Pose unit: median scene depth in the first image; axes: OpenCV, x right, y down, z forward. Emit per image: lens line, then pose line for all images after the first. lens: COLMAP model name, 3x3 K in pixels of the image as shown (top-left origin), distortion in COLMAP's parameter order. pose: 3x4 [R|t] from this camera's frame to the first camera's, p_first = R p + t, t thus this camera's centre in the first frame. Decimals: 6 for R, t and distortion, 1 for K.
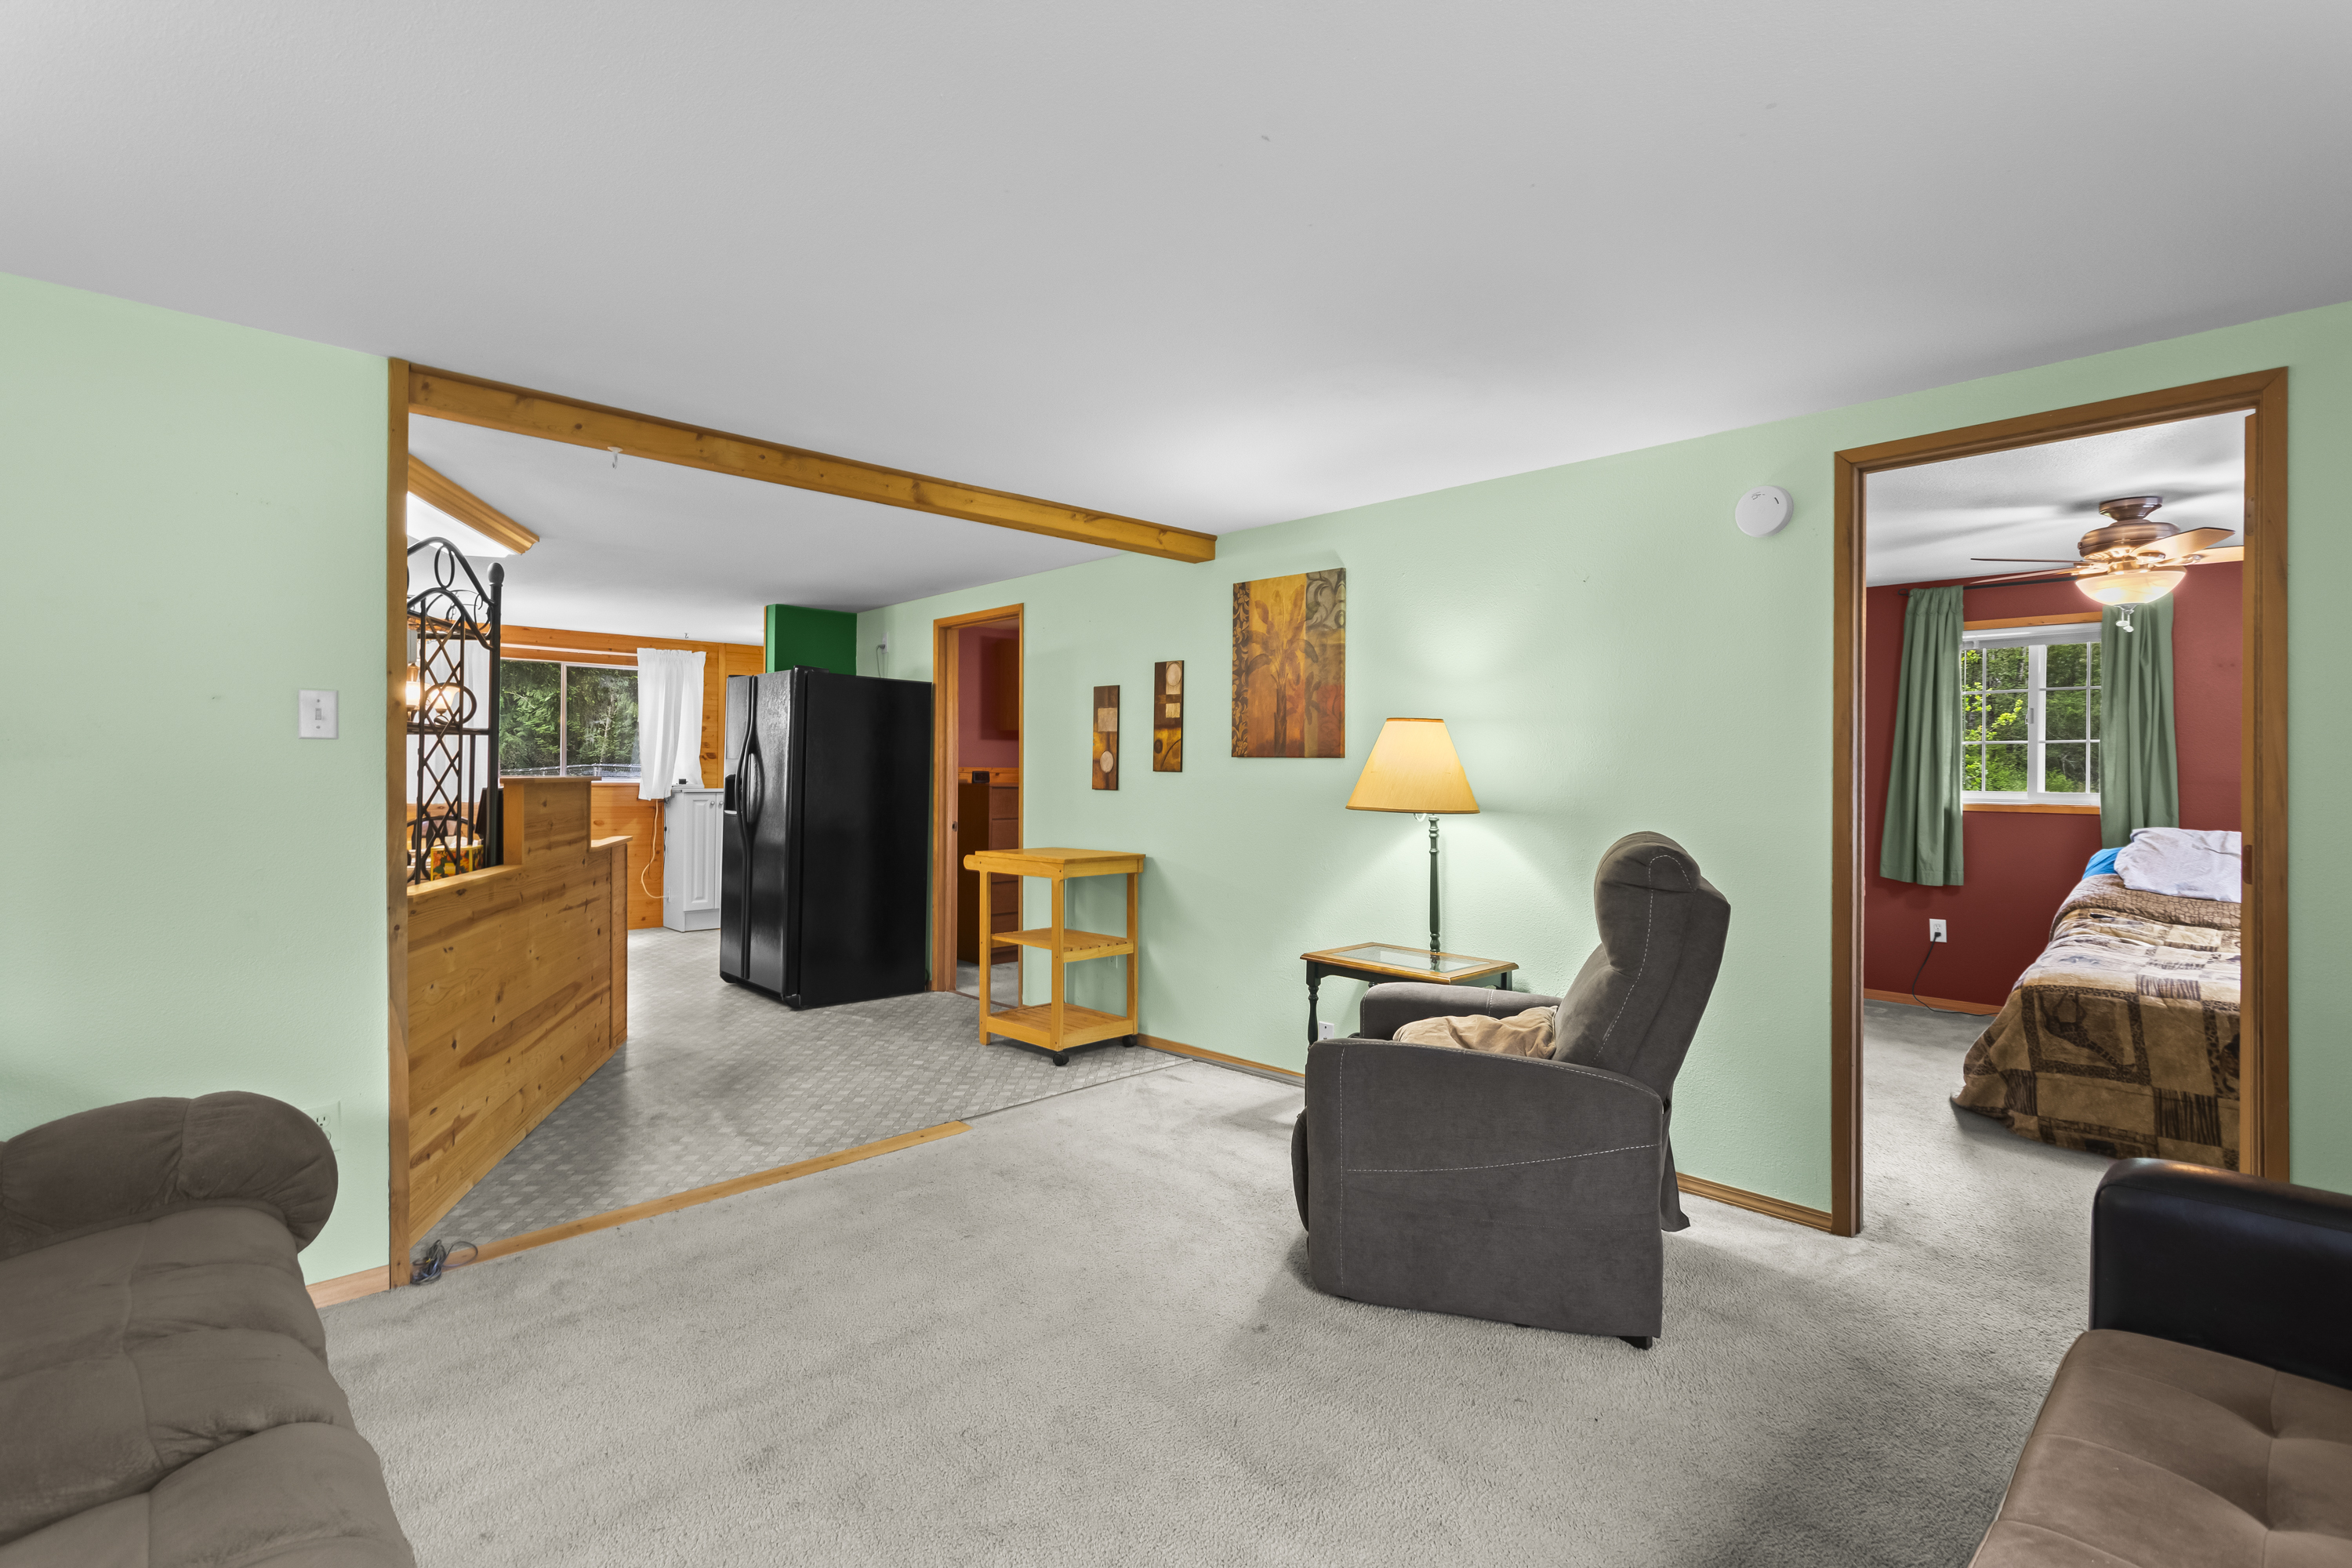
lens RADIAL K [[1090.4, 0, 1172.9], [0, 1090.4, 771.8], [0, 0, 1]] dist [0.000776, 0.000226]
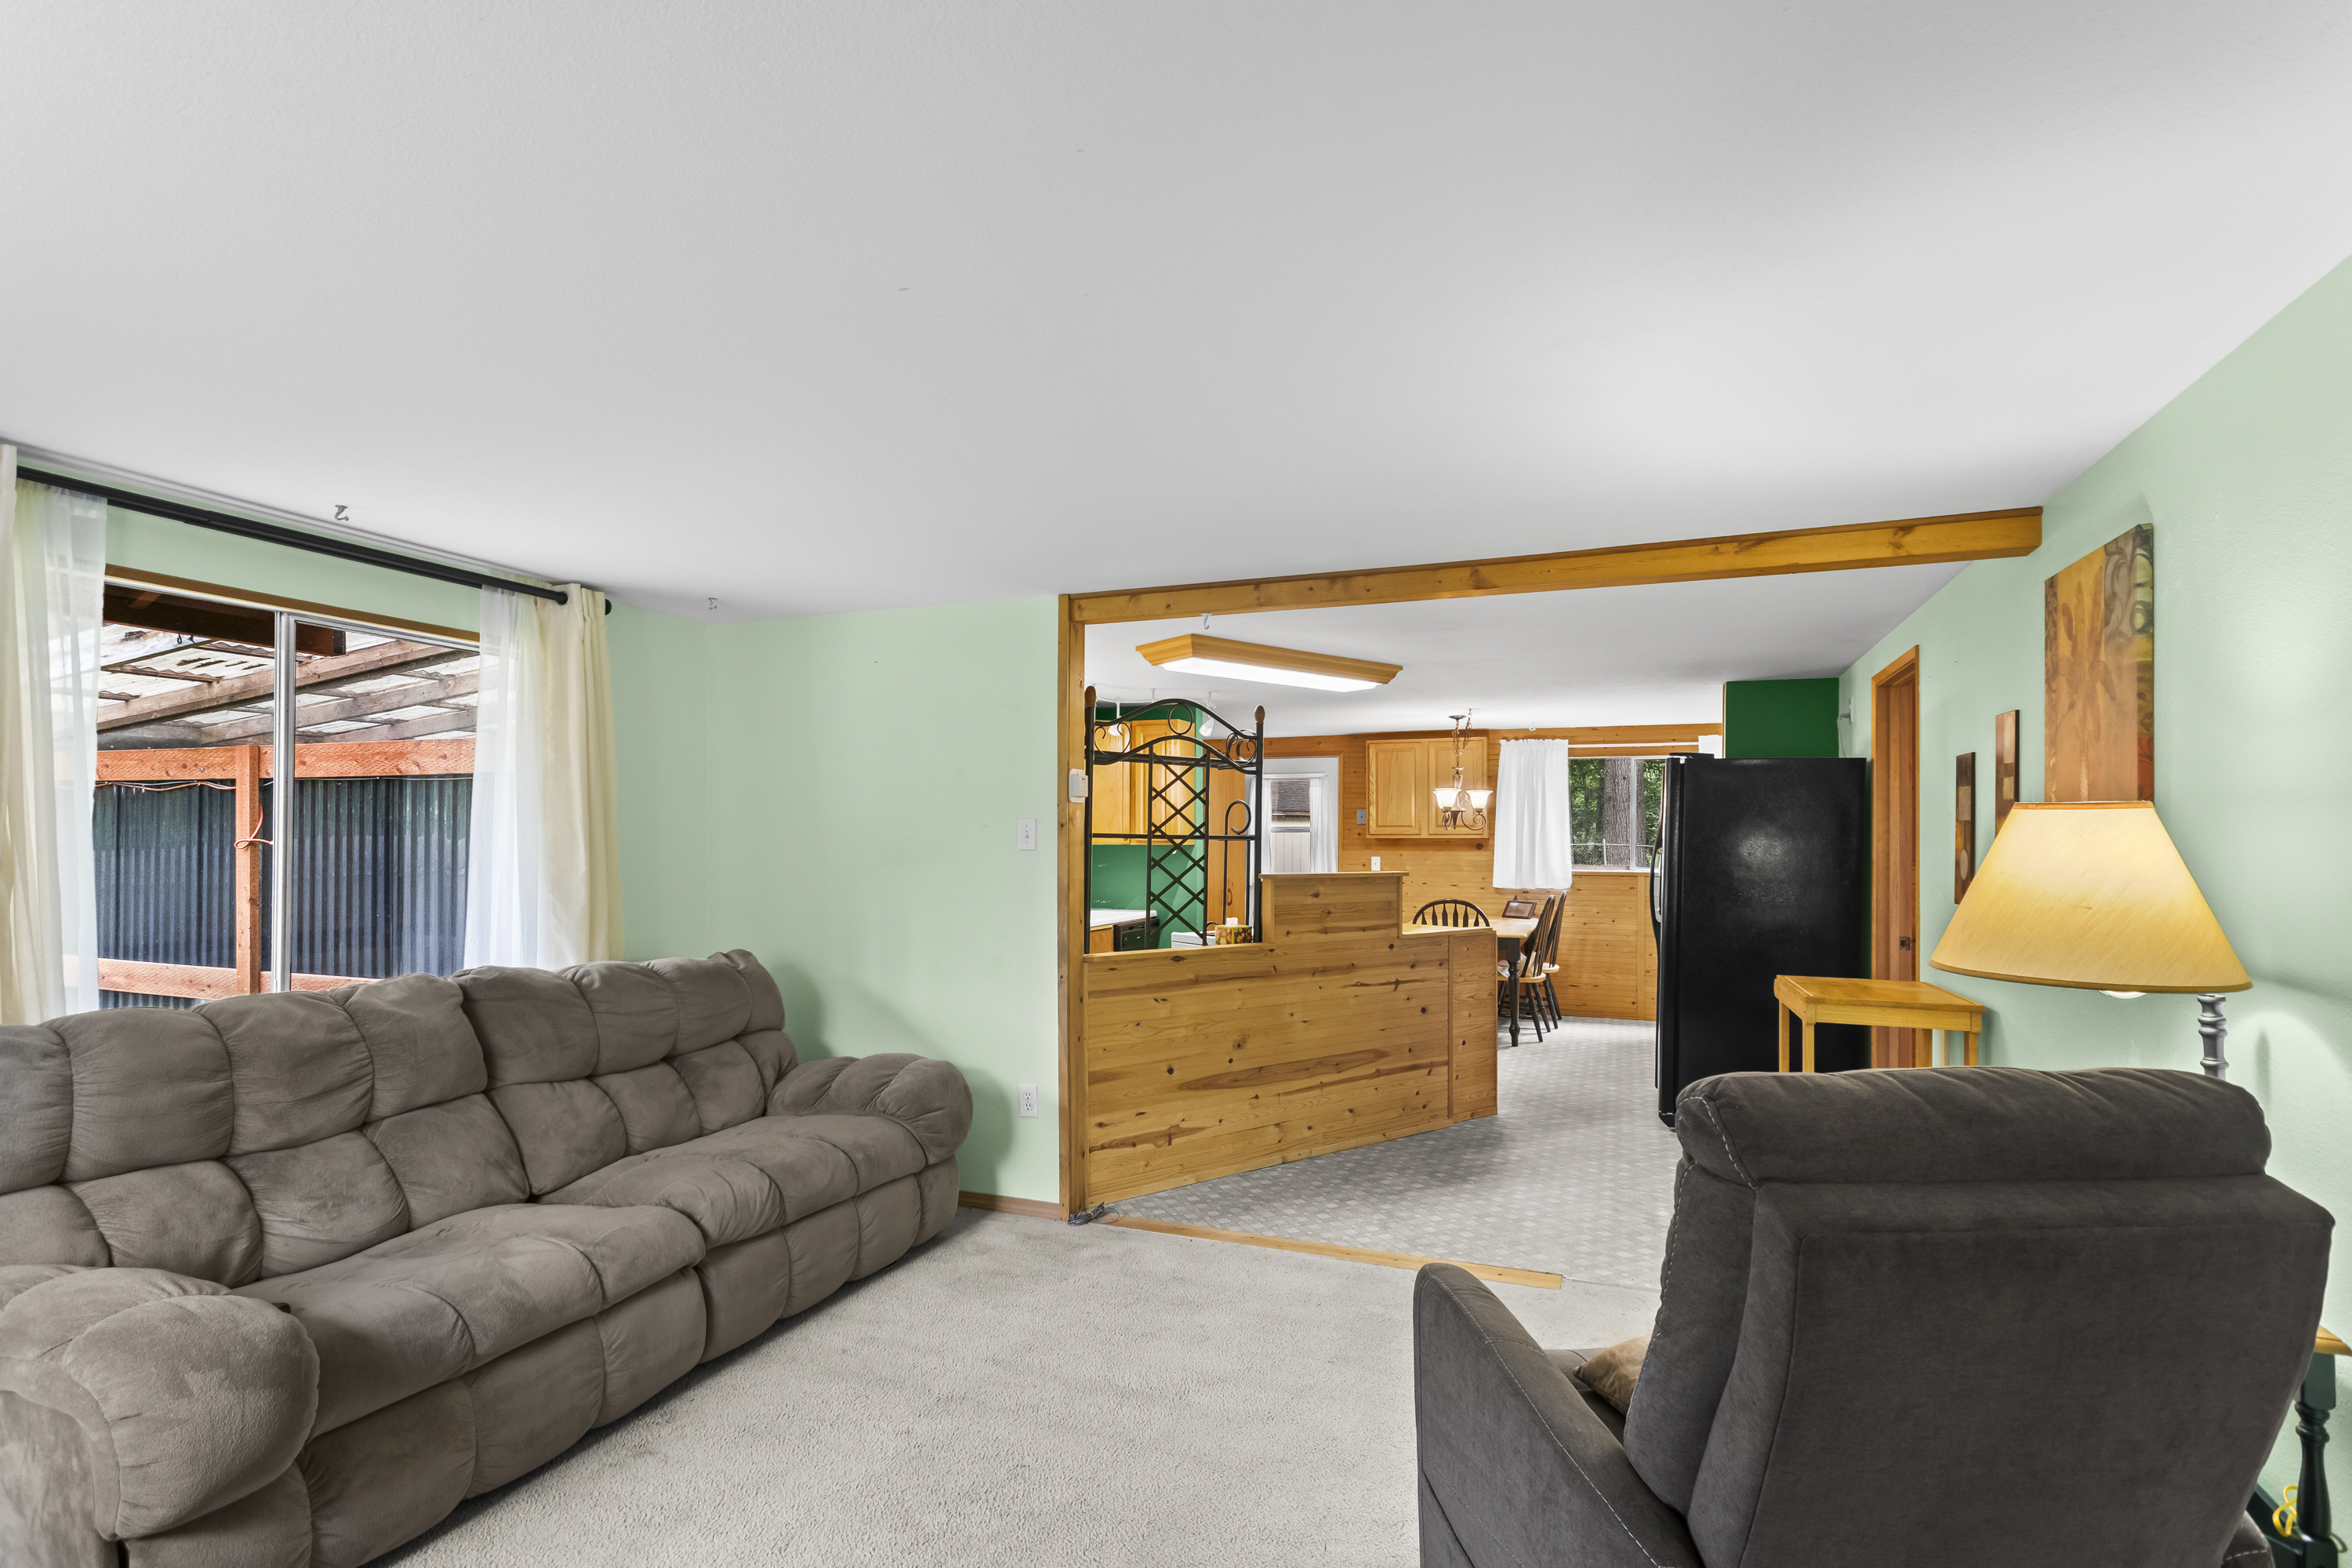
lens RADIAL K [[1117.1, 0, 1171.6], [0, 1117.1, 840.4], [0, 0, 1]] dist [-0.000869, -0.000072]
pose [[0.411933, -0.003785, -0.911206, 0.487681], [-0.005635, 0.999962, -0.006701, -0.022179], [0.911197, 0.007895, 0.411896, 0.339347]]
